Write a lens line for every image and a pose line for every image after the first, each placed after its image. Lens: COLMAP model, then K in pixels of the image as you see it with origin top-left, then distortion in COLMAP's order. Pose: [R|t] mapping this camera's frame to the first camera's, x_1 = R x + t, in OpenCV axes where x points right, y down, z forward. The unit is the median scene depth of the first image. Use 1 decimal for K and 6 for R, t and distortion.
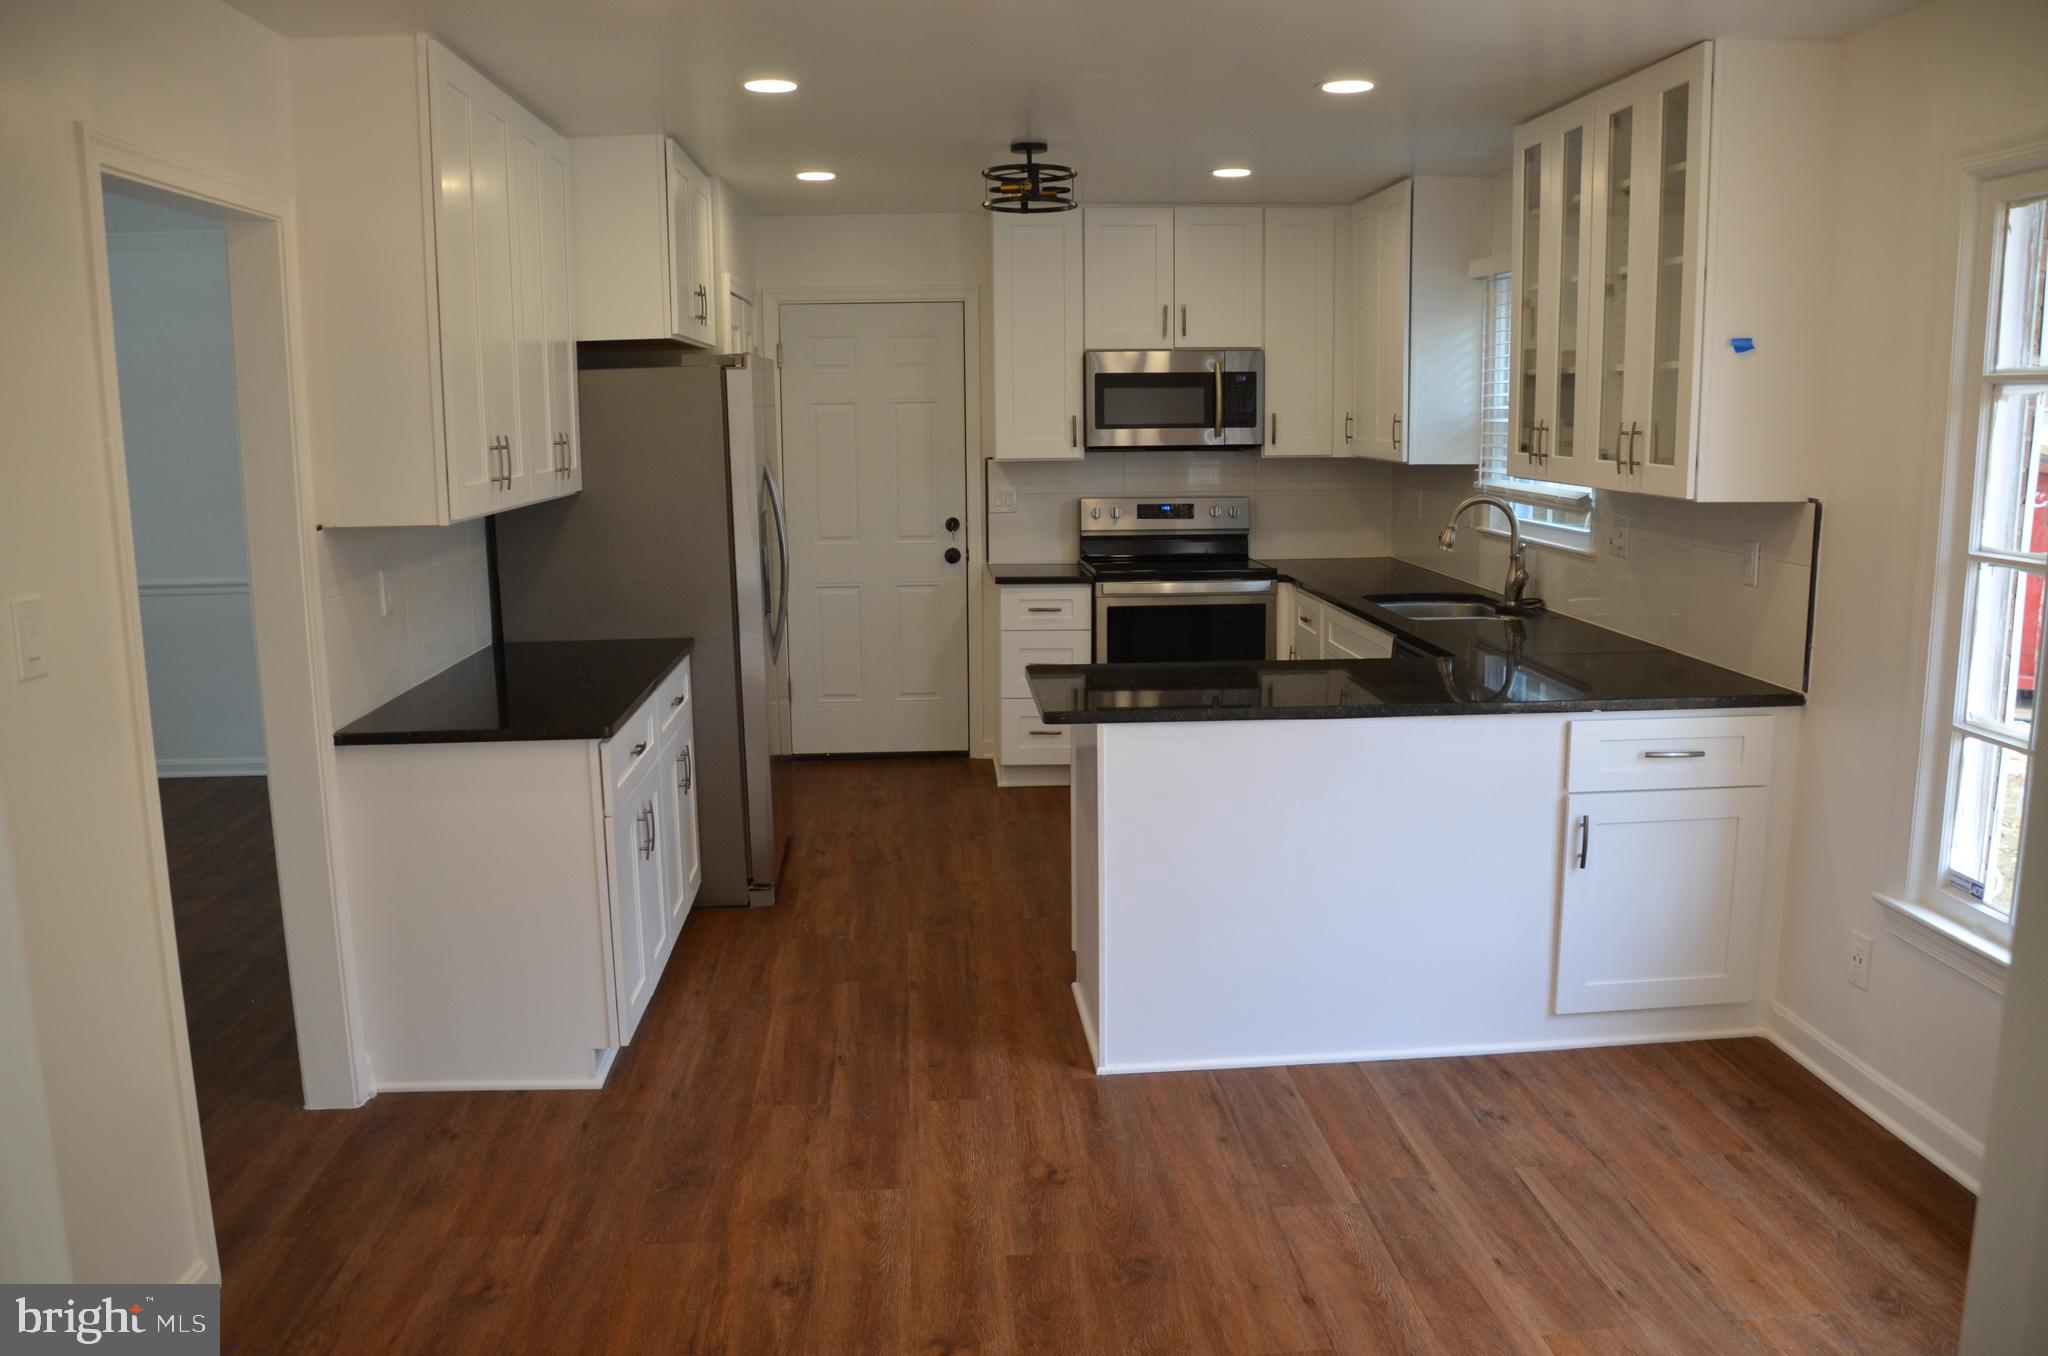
lens RADIAL K [[1600.0, 0, 1011.0], [0, 1600.0, 677.0], [0, 0, 1]] dist [-0.144442, 0.081999]
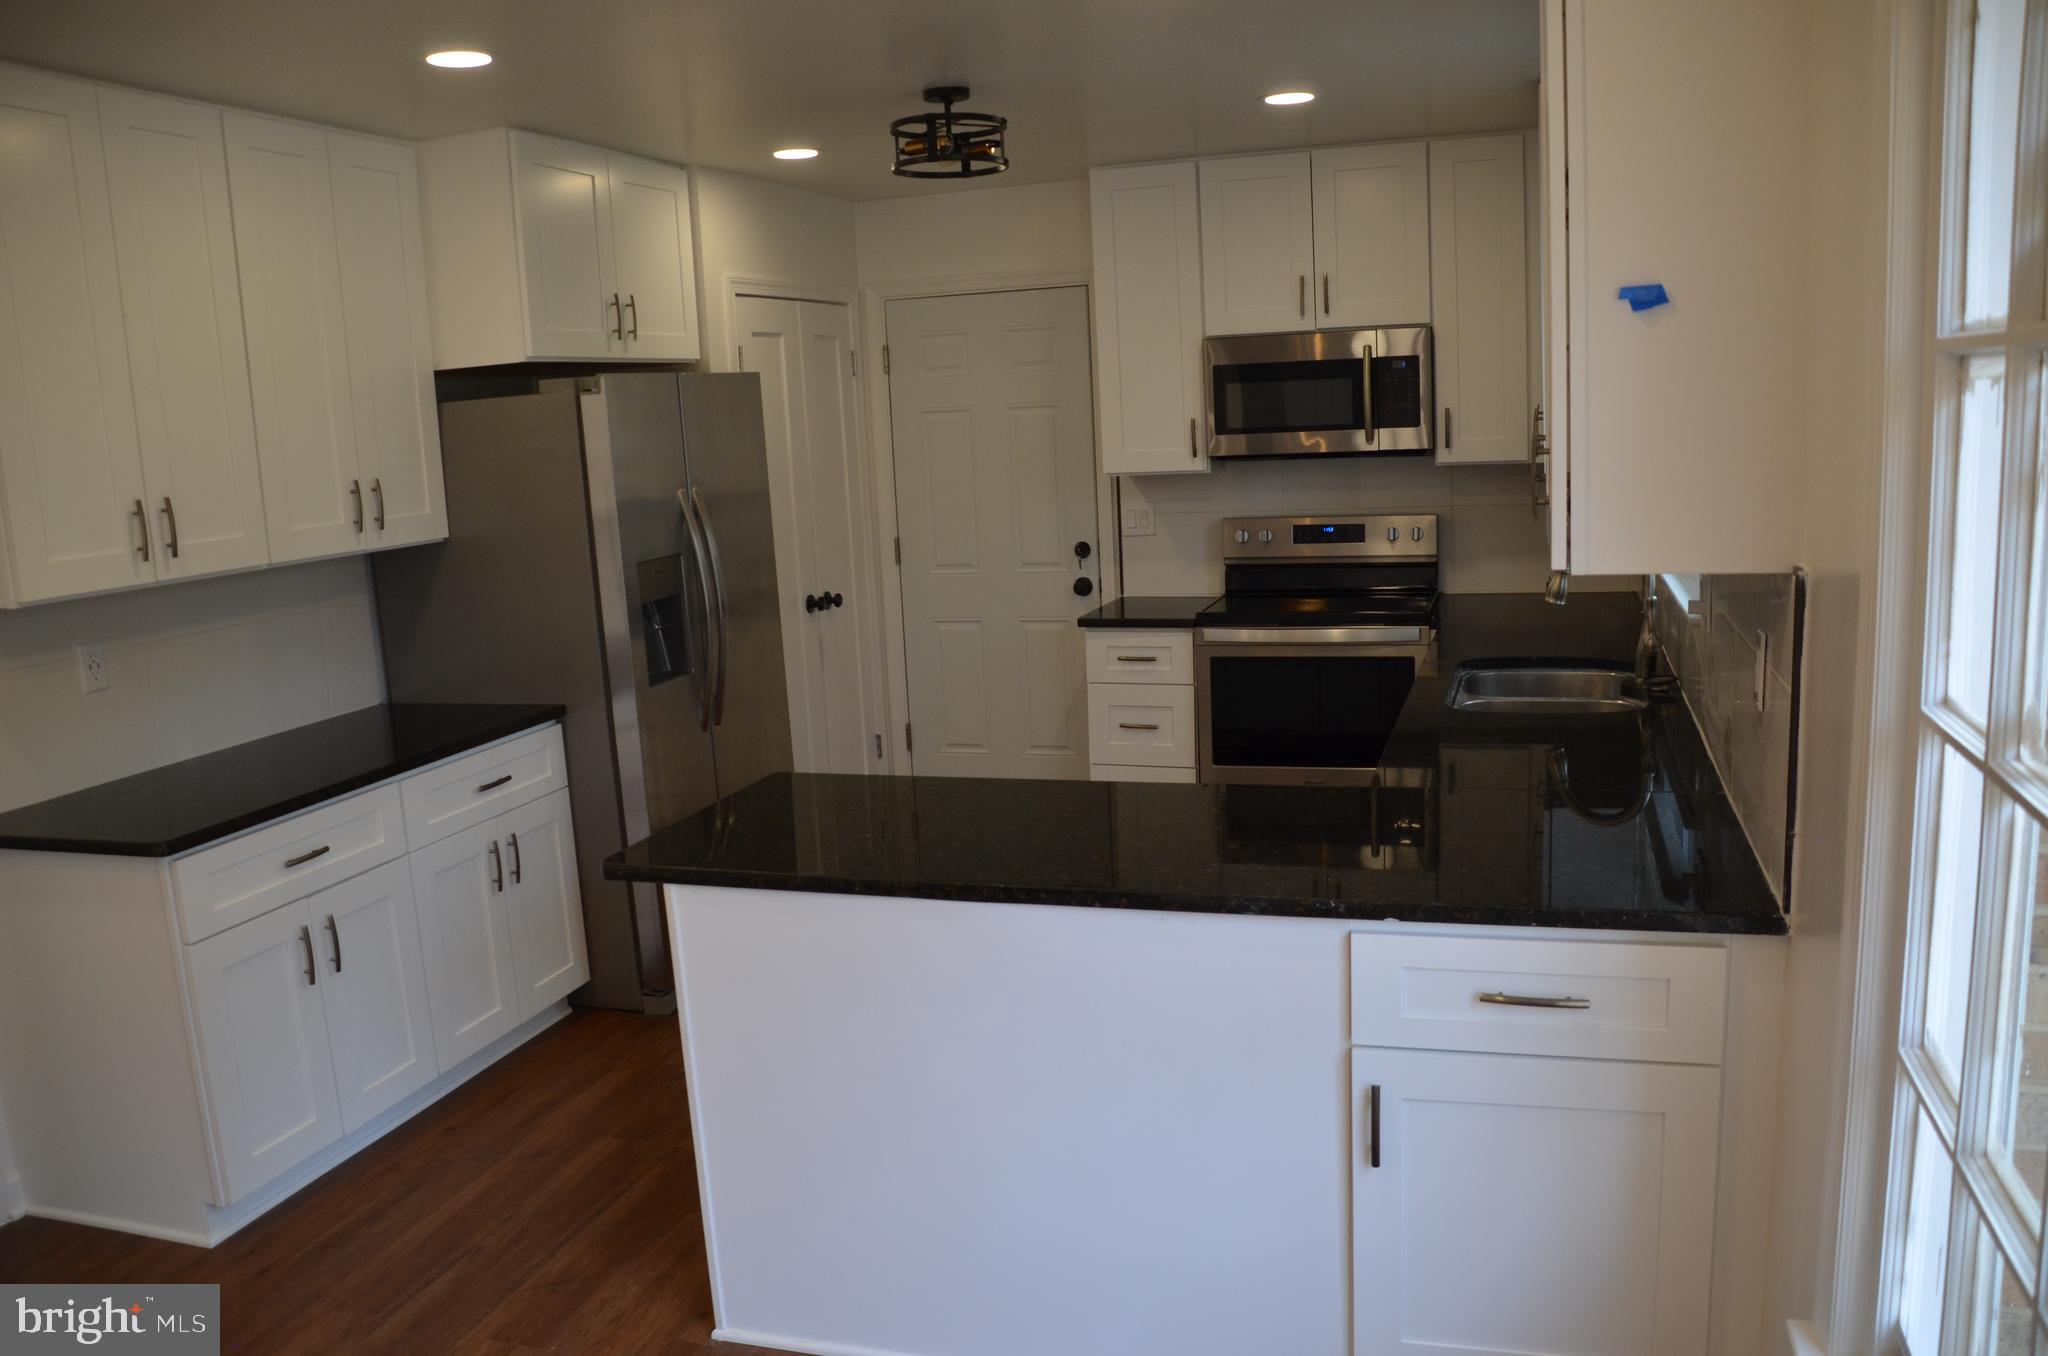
lens RADIAL K [[1600.0, 0, 1008.1], [0, 1600.0, 683.8], [0, 0, 1]] dist [-0.144442, 0.081999]
pose [[0.930052, 0.027326, -0.366411, 0.388476], [-0.021230, 0.999561, 0.020657, -0.067164], [0.366815, -0.011433, 0.930224, 0.321708]]
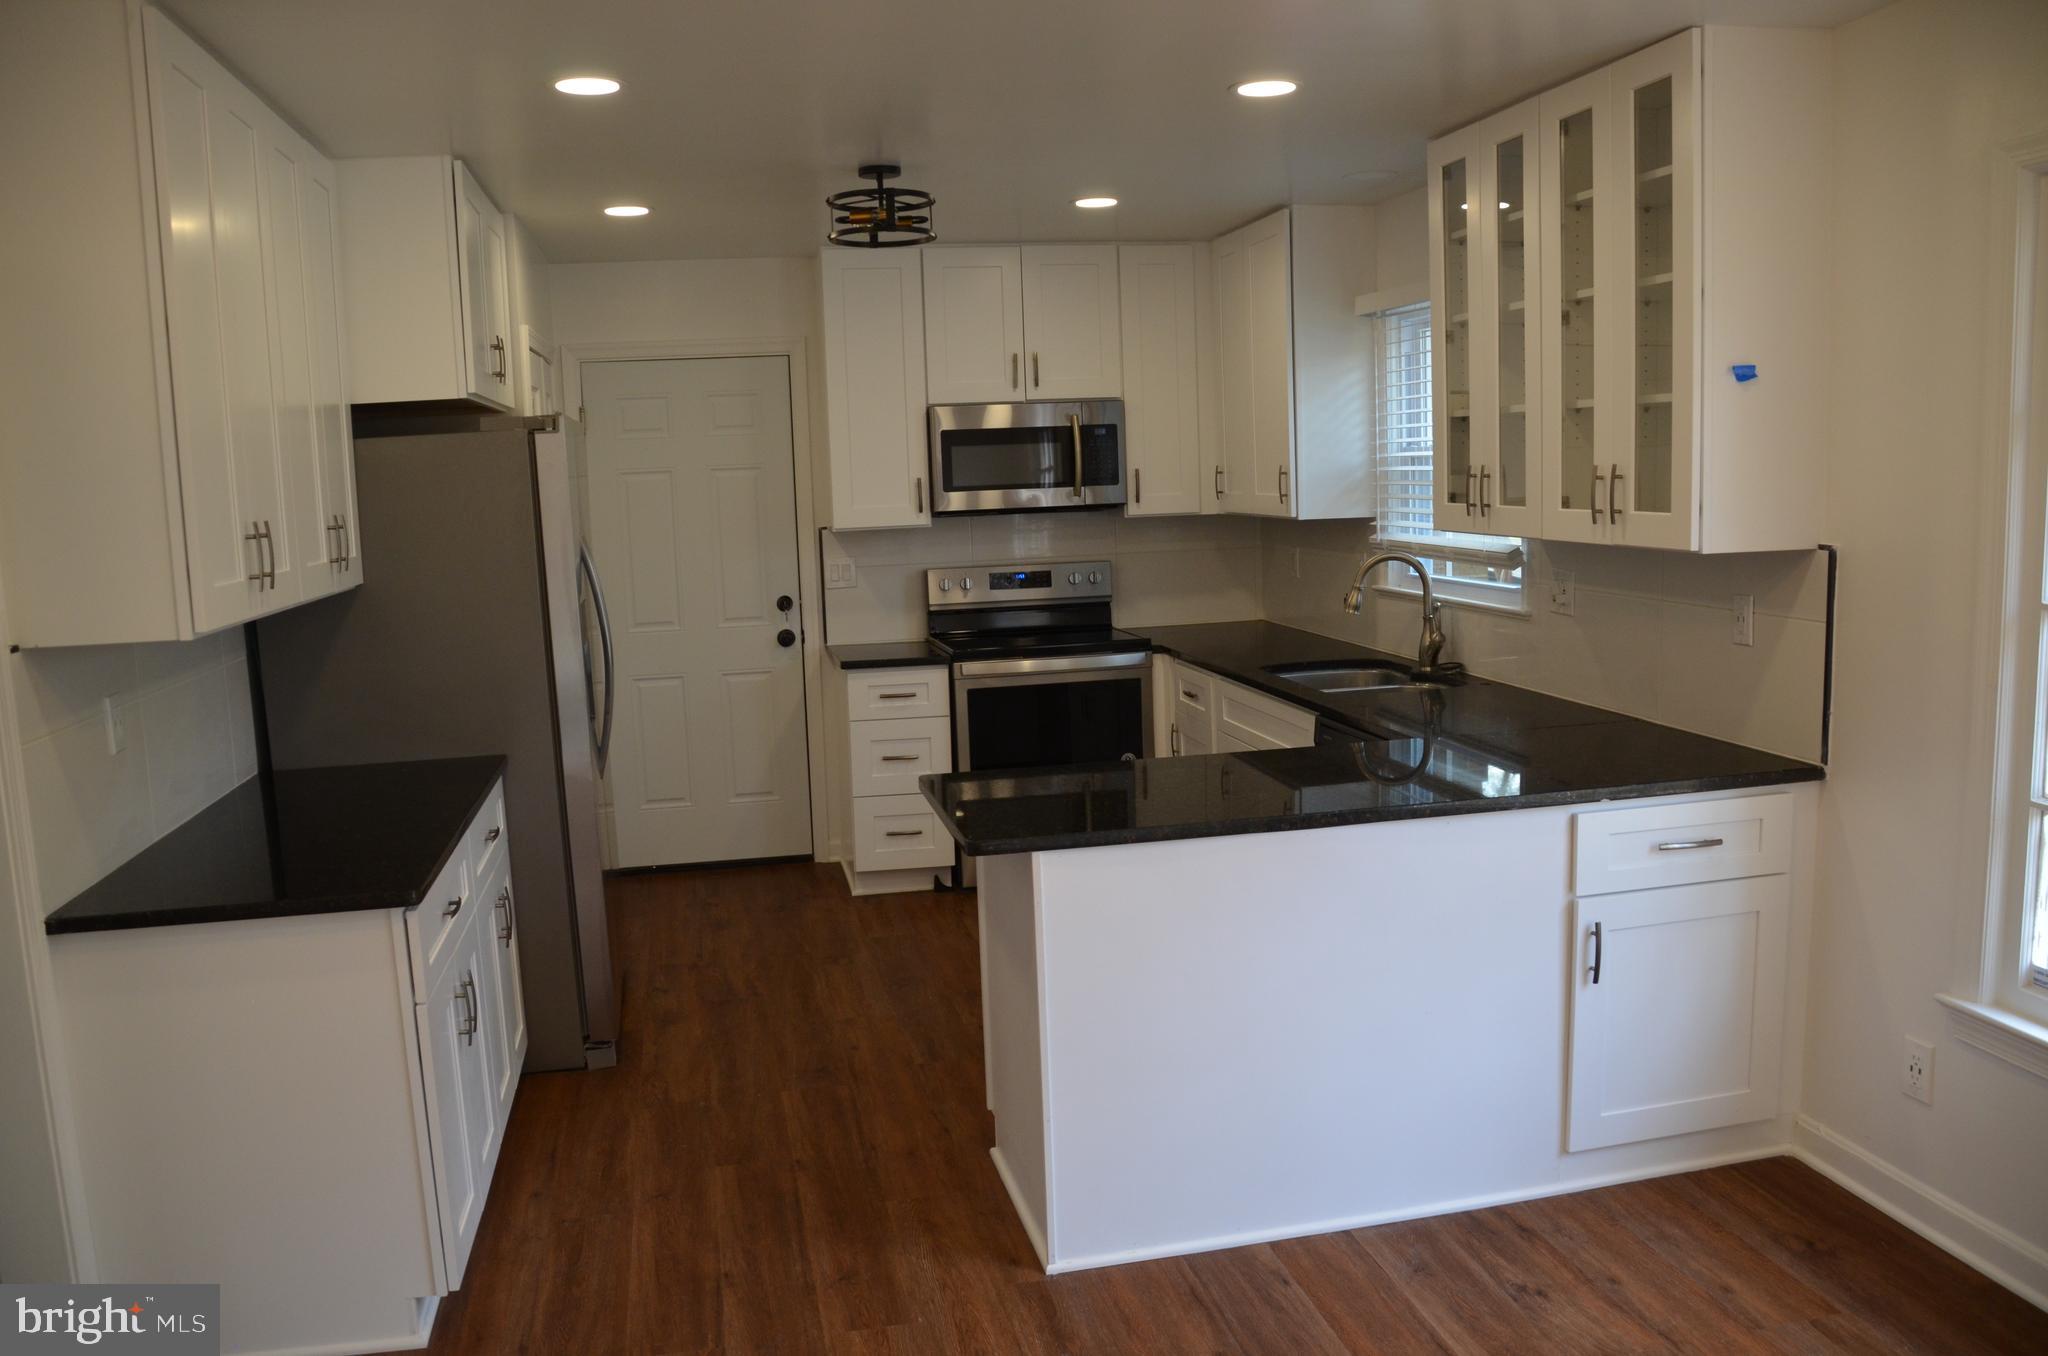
lens RADIAL K [[1600.0, 0, 1014.8], [0, 1600.0, 682.4], [0, 0, 1]] dist [-0.144442, 0.081999]
pose [[0.989956, -0.042929, 0.134699, -0.050839], [0.047755, 0.998320, -0.032806, -0.025639], [-0.133064, 0.038909, 0.990343, 0.161403]]
